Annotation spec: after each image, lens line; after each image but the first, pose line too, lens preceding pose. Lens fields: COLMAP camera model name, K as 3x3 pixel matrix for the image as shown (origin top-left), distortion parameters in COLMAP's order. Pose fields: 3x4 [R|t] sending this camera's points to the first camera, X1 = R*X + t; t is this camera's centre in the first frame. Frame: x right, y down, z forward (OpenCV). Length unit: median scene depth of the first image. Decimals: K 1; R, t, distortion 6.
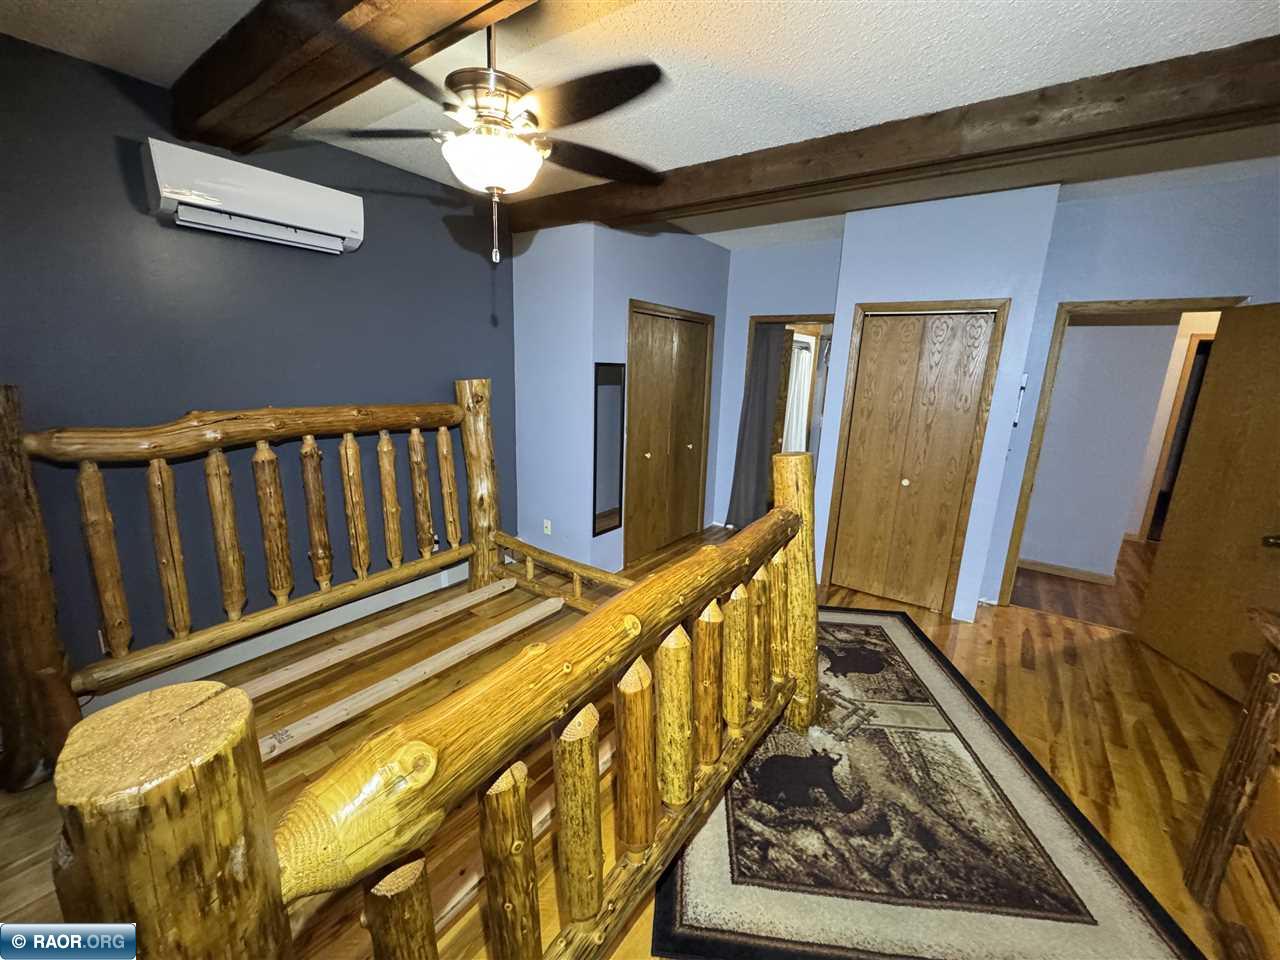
lens RADIAL K [[510.2, 0, 640.1], [0, 510.2, 480.7], [0, 0, 1]] dist [0.000928, 0.000744]
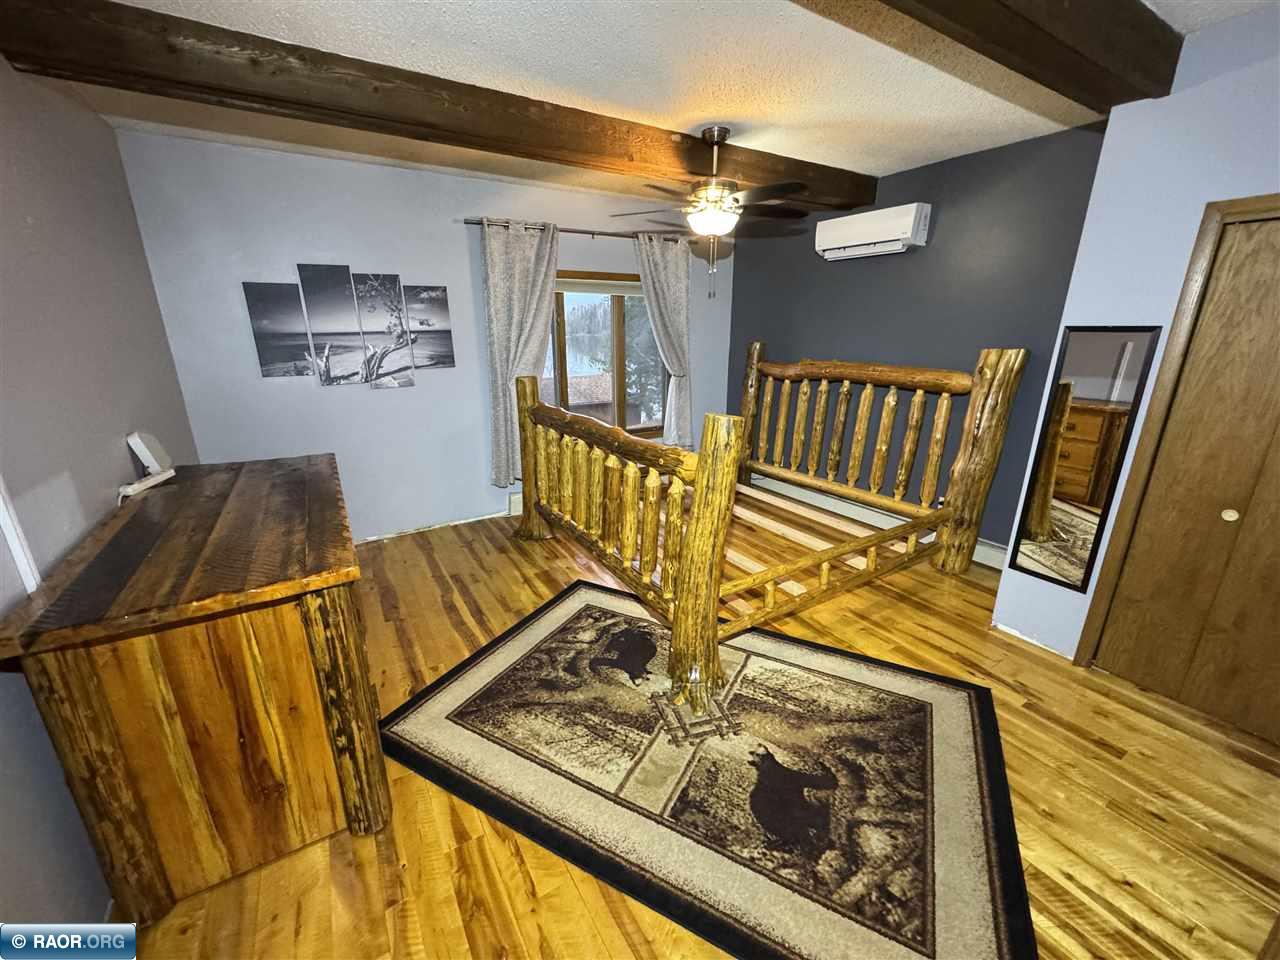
lens RADIAL K [[510.2, 0, 636.7], [0, 510.2, 483.5], [0, 0, 1]] dist [0.000928, 0.000744]
pose [[-0.386404, 0.237885, -0.891124, 1.322083], [-0.220283, 0.914404, 0.339617, -0.235323], [0.895638, 0.327529, -0.300928, 1.243642]]
